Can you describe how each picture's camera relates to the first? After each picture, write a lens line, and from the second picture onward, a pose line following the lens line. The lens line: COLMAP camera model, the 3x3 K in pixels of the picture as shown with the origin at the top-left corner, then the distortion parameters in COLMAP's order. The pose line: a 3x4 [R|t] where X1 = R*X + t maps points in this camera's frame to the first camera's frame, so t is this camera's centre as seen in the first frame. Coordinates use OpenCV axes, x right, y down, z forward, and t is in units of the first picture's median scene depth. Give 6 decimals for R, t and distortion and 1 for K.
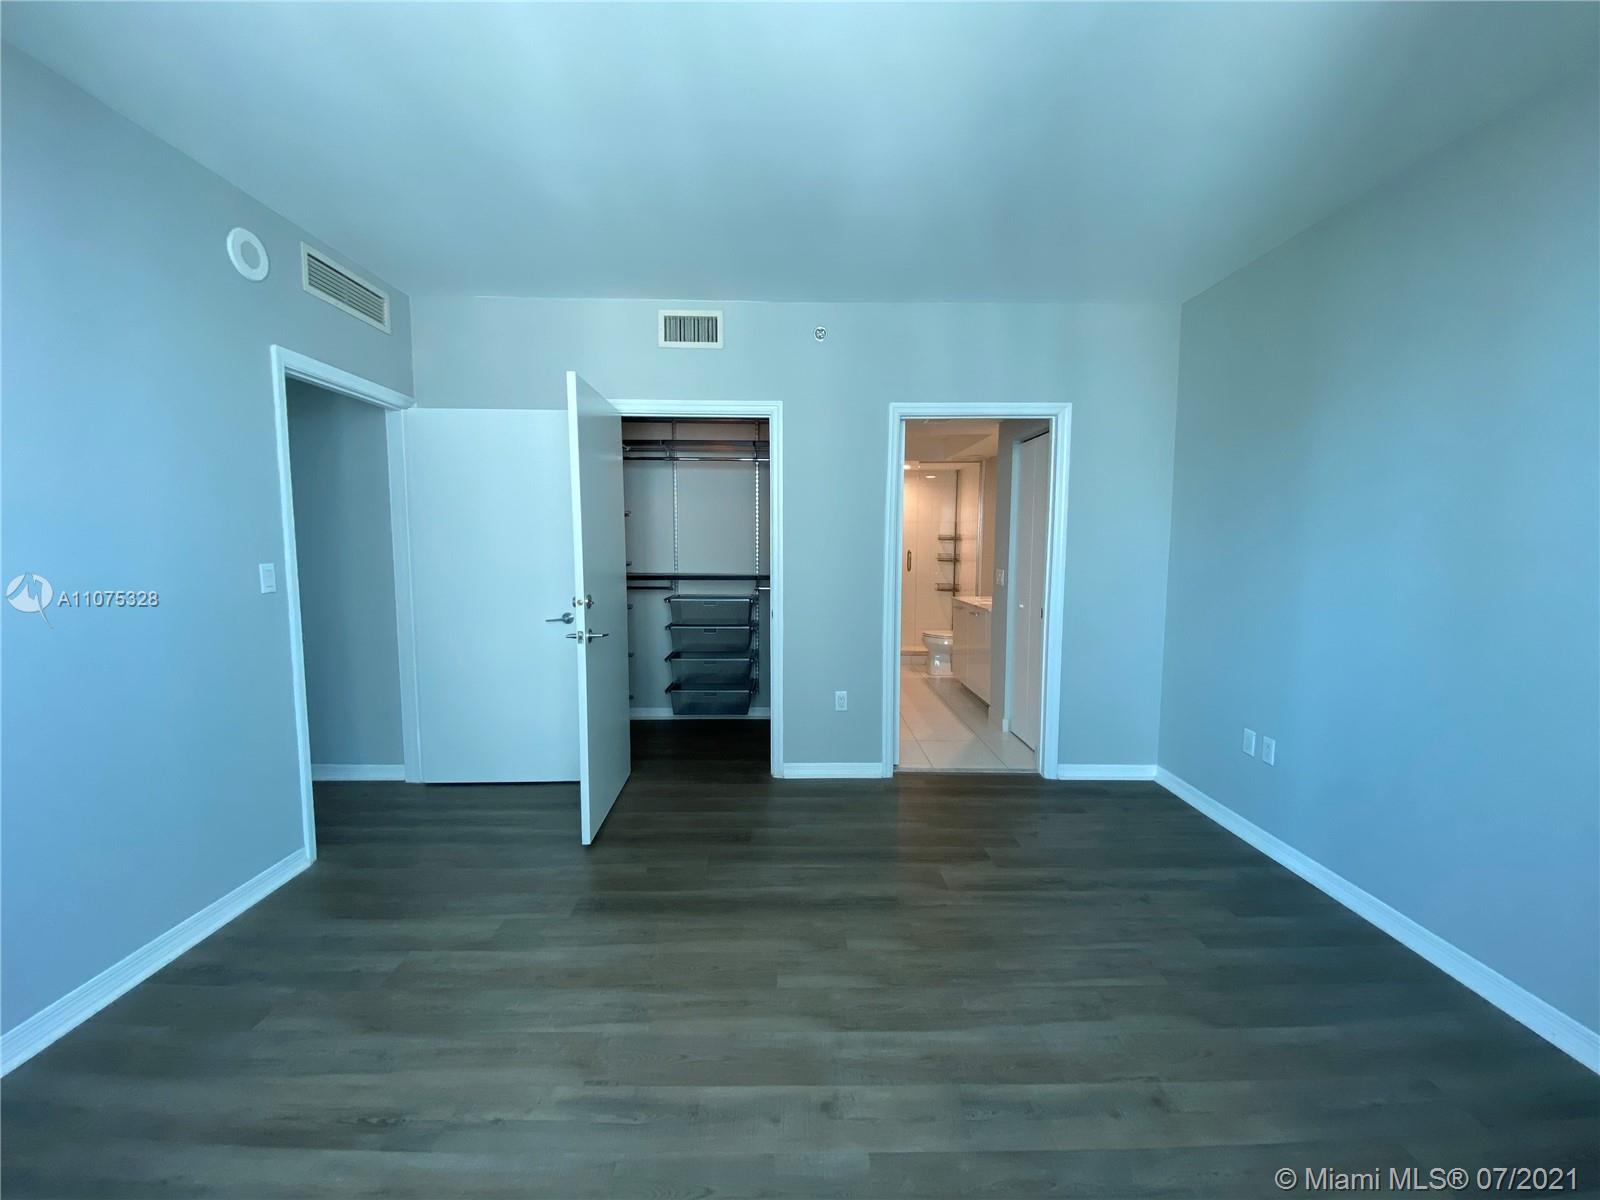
lens RADIAL K [[652.4, 0, 792.2], [0, 652.4, 599.4], [0, 0, 1]] dist [0.014670, -0.019455]
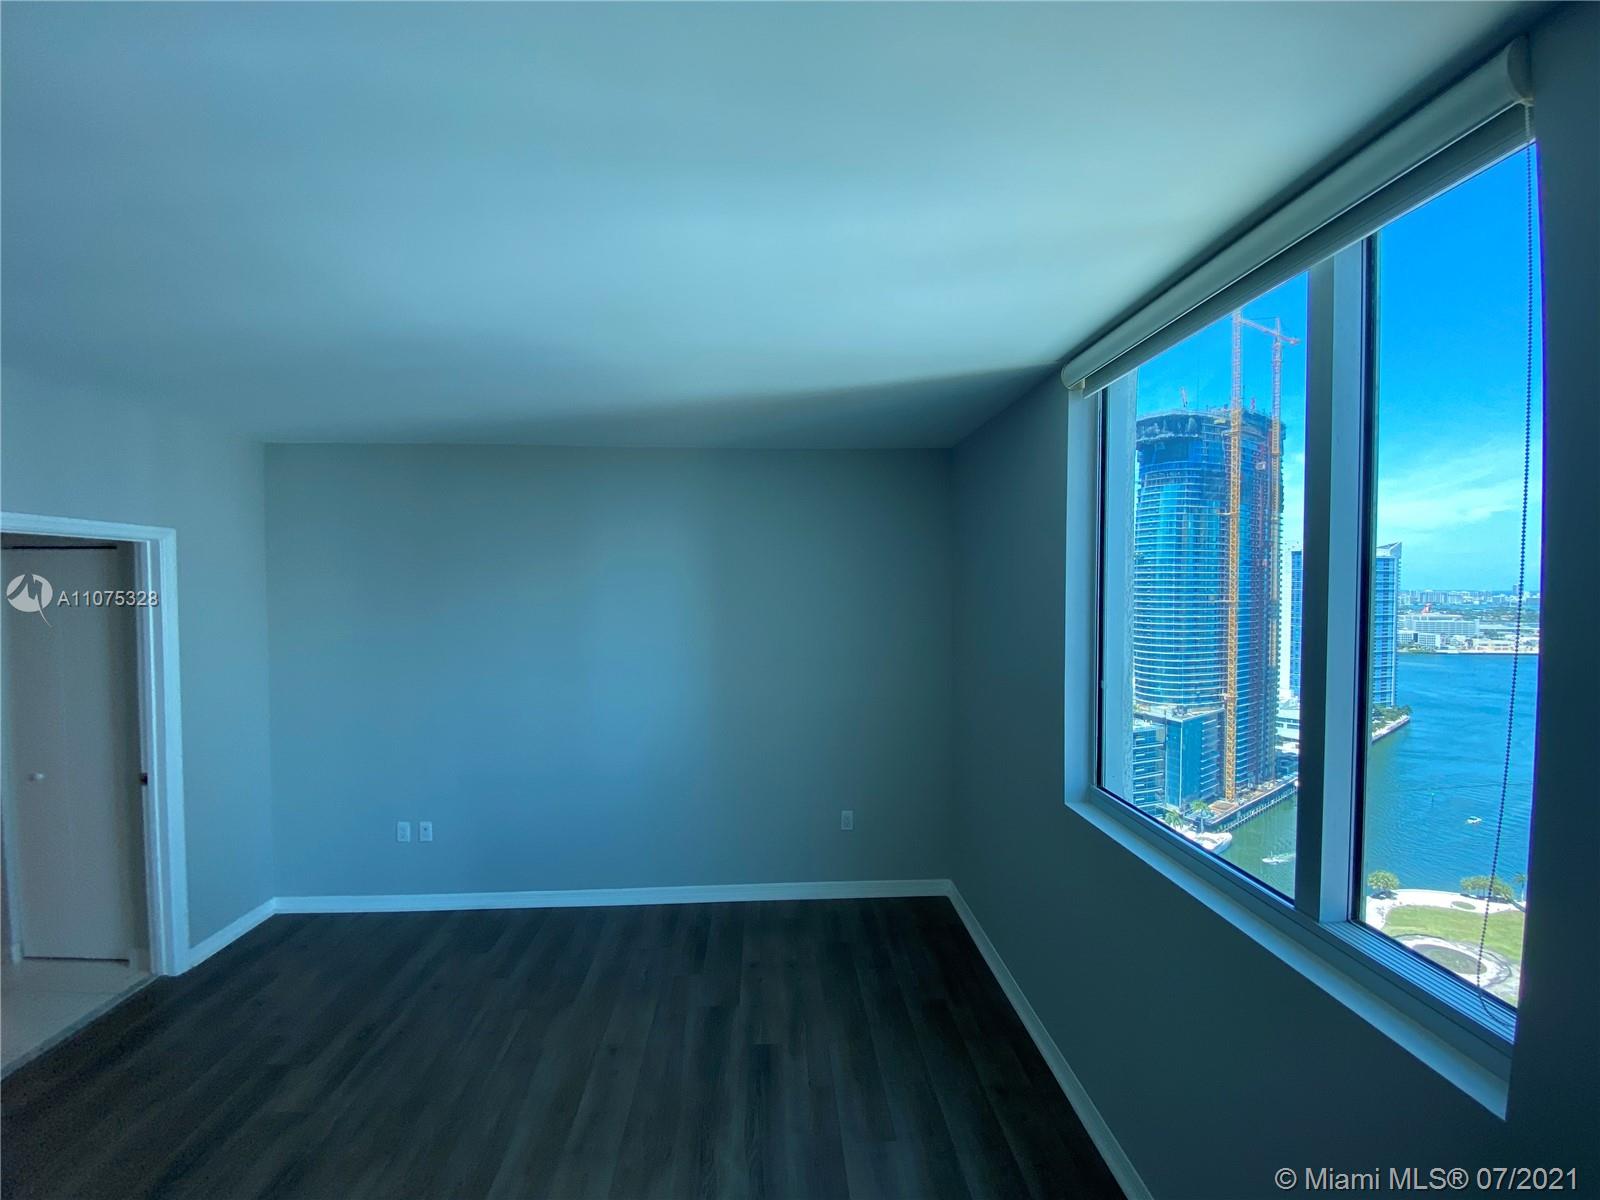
lens RADIAL K [[652.4, 0, 792.2], [0, 652.4, 599.4], [0, 0, 1]] dist [0.014670, -0.019455]
pose [[-0.044803, -0.019894, 0.998798, -0.634501], [0.095811, 0.995107, 0.024118, -0.202236], [-0.994391, 0.096776, -0.042678, 0.313026]]
